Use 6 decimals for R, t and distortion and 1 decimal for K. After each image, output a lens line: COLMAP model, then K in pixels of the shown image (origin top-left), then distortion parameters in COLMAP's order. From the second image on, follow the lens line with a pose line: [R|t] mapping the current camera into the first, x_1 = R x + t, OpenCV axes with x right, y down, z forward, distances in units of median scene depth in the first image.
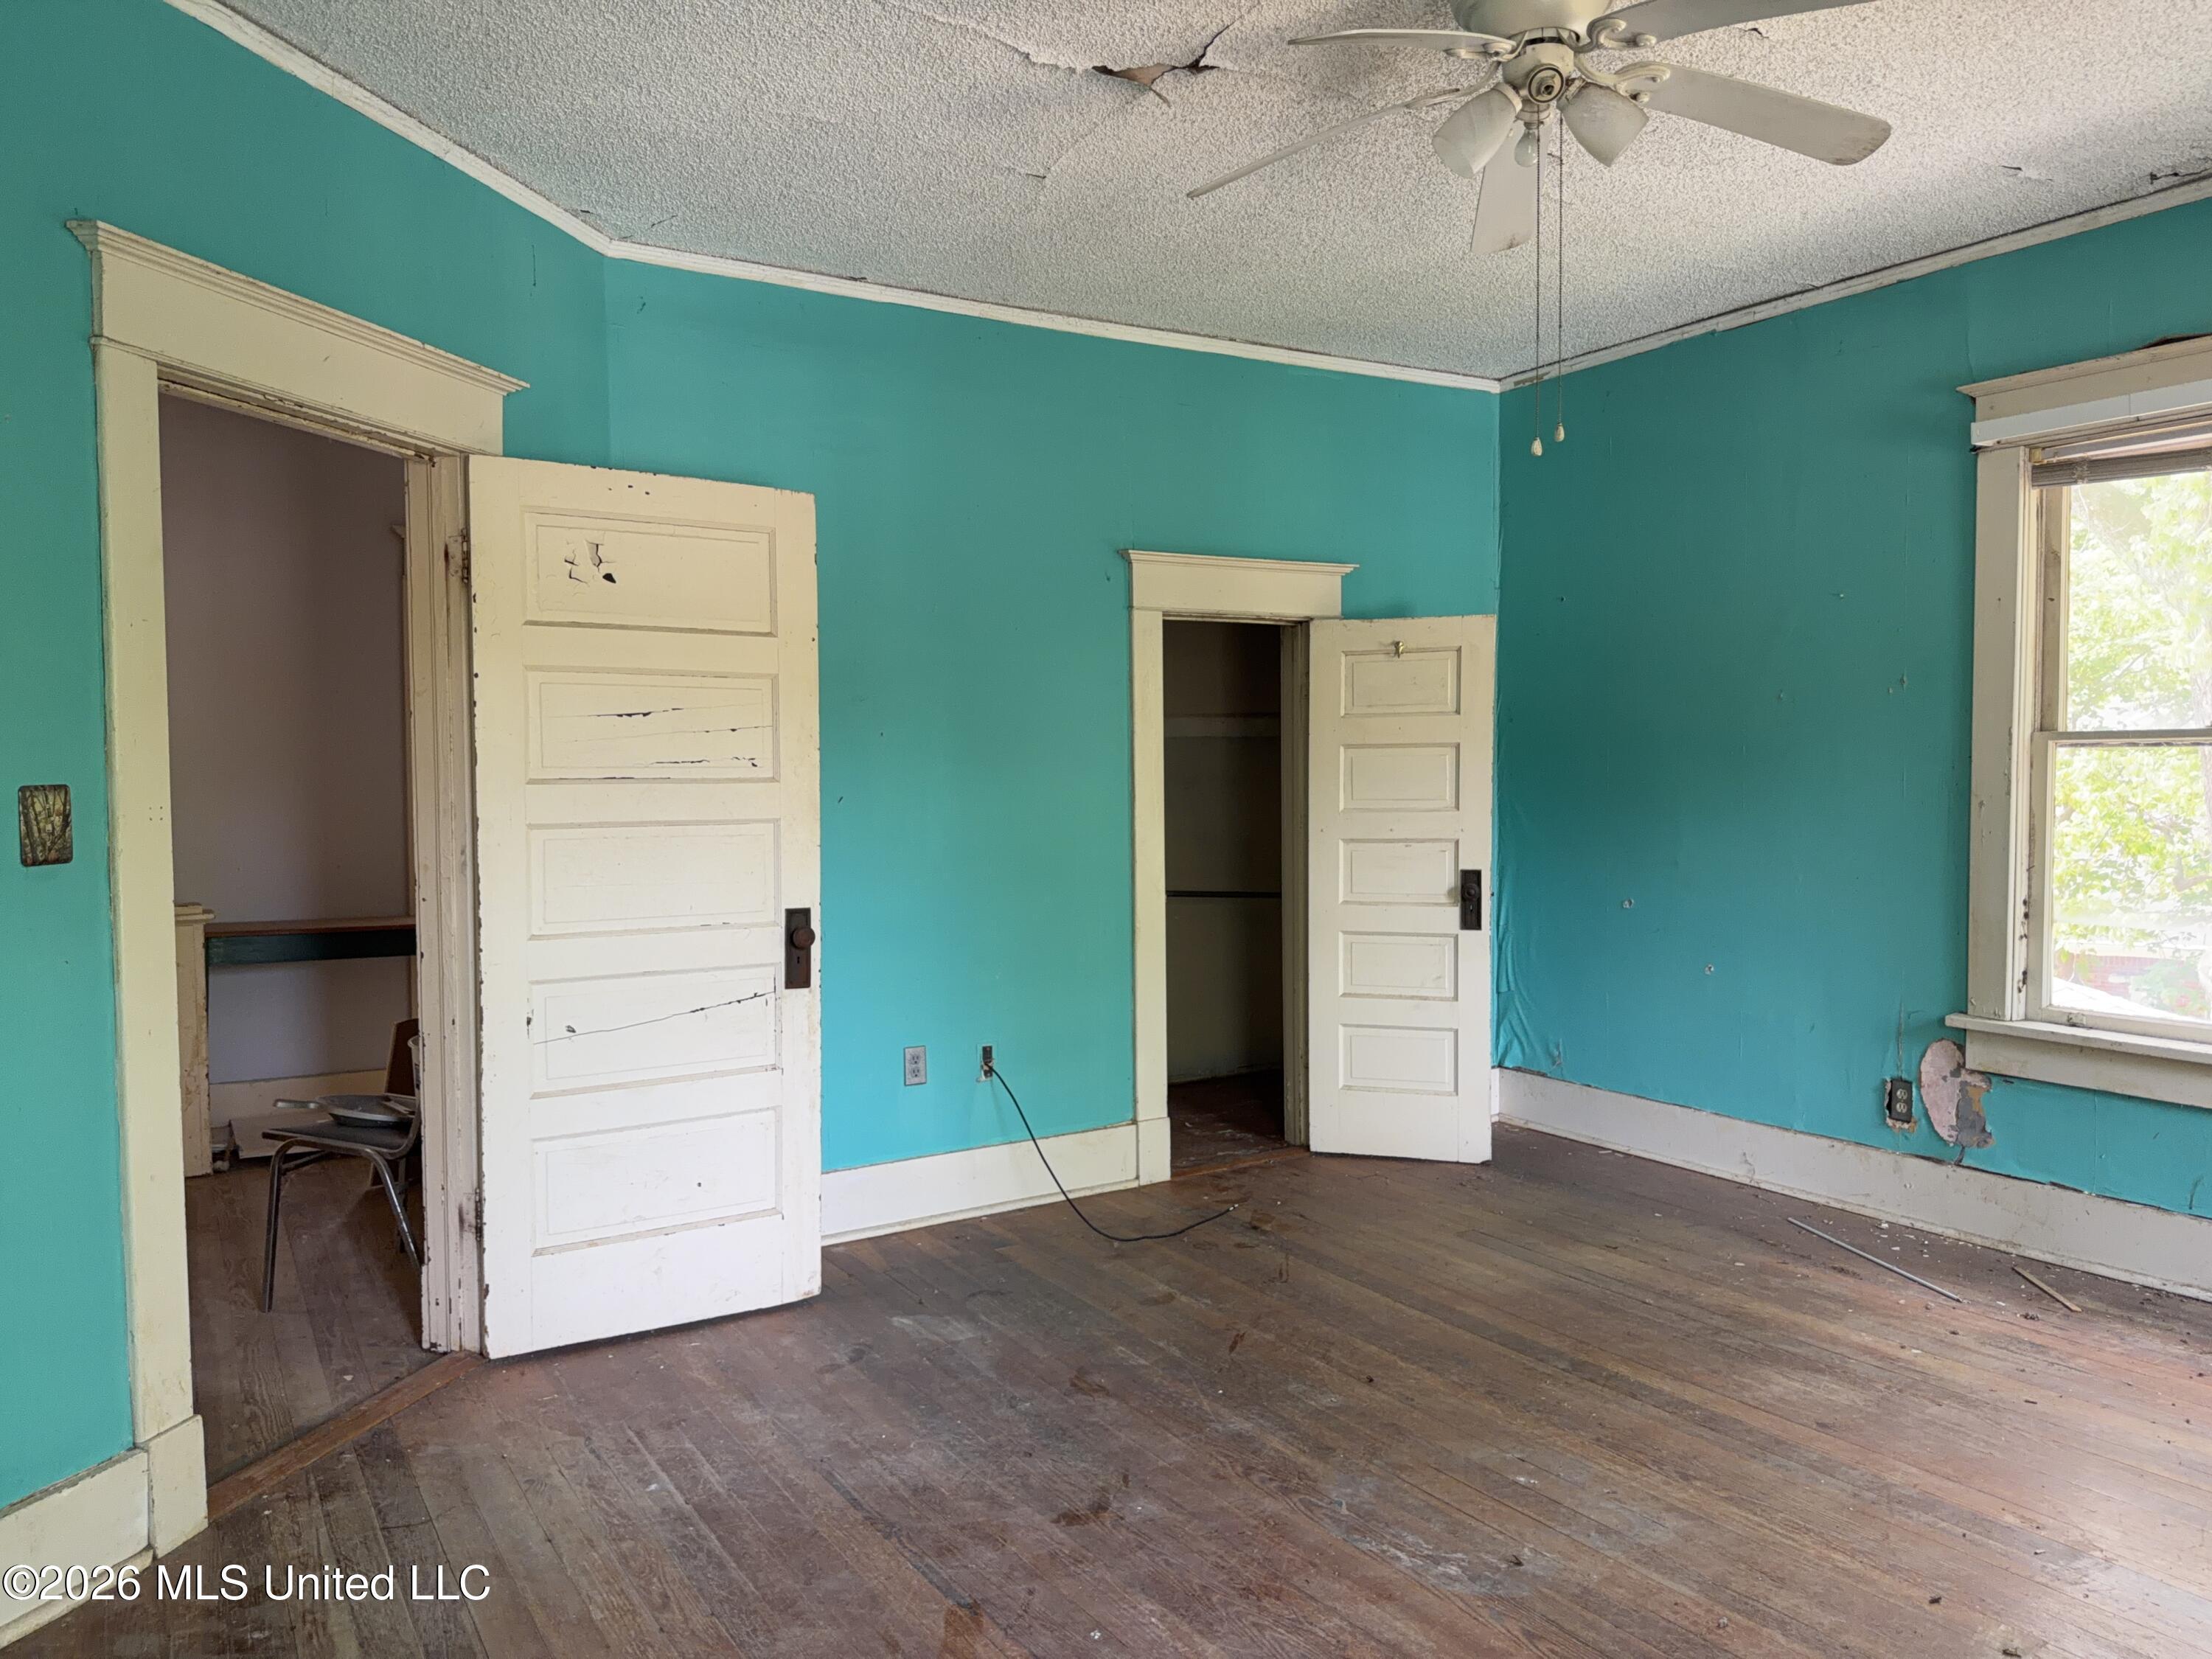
lens RADIAL K [[1551.3, 0, 1106.0], [0, 1551.3, 829.5], [0, 0, 1]] dist [0.162859, -0.274350]
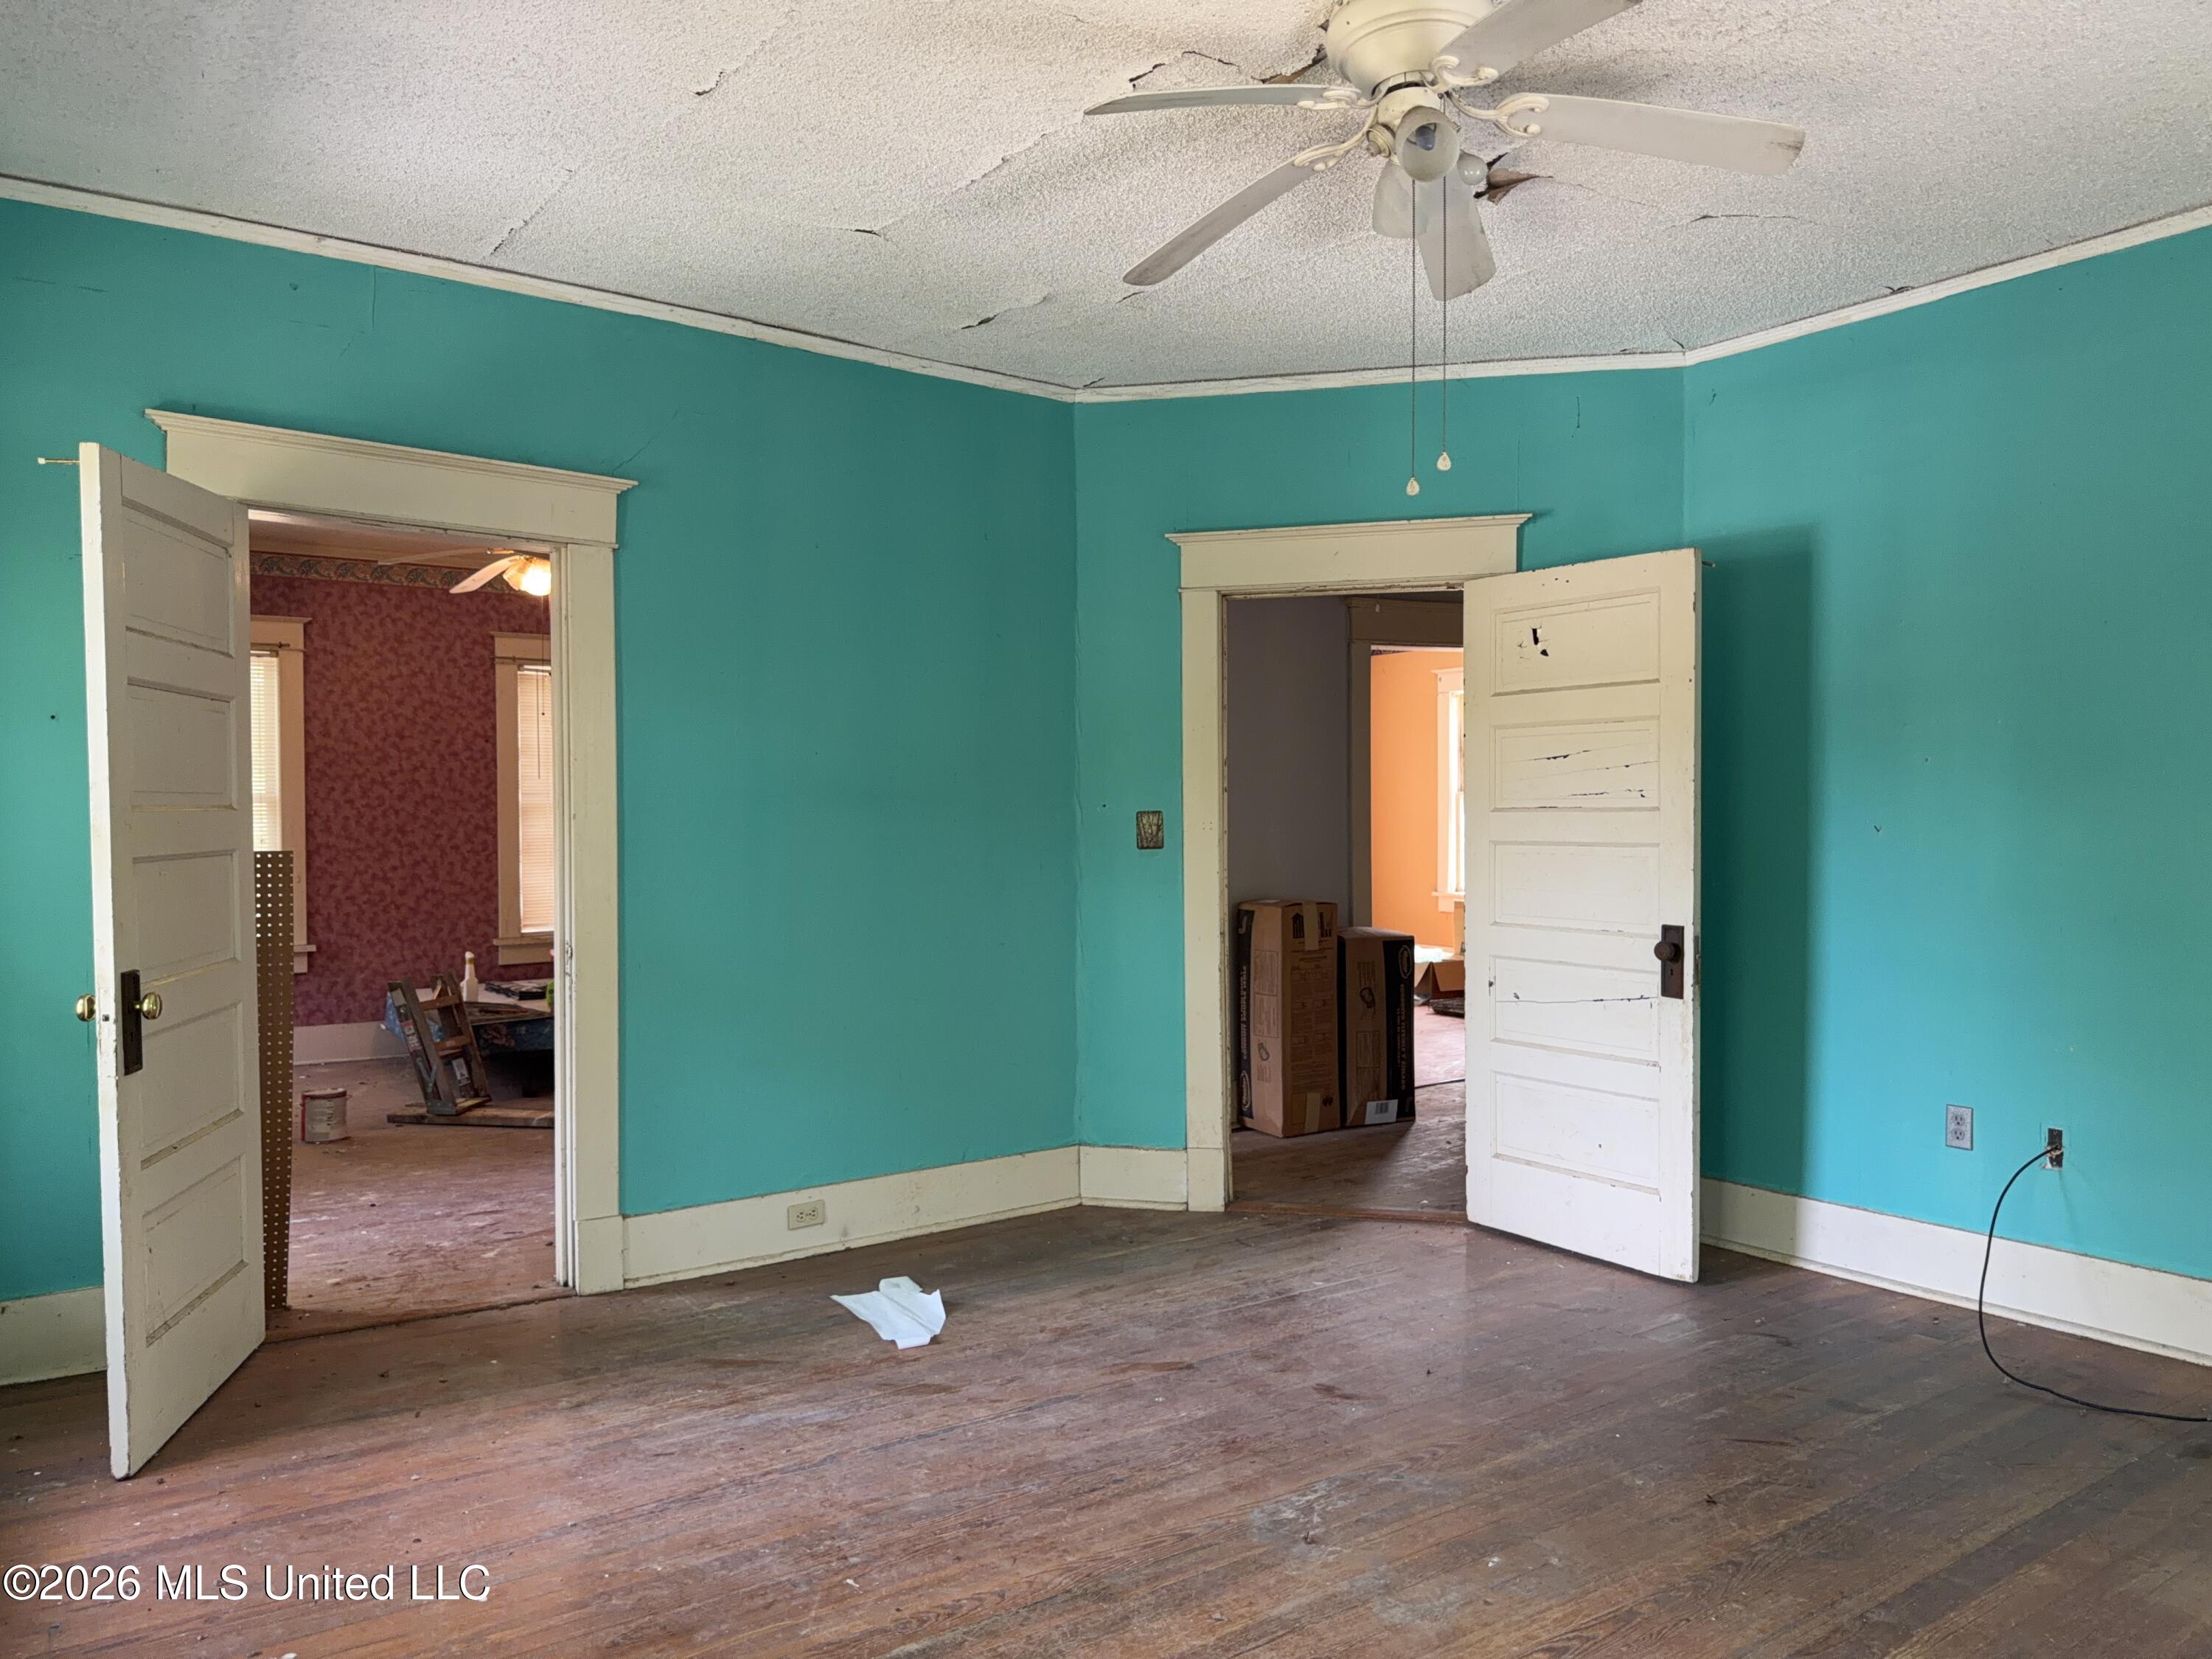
lens RADIAL K [[1551.3, 0, 1106.0], [0, 1551.3, 829.5], [0, 0, 1]] dist [0.162859, -0.274350]
pose [[0.064971, 0.020696, -0.997673, 1.034978], [-0.030232, 0.999367, 0.018762, -0.030429], [0.997429, 0.028943, 0.065555, 0.610160]]
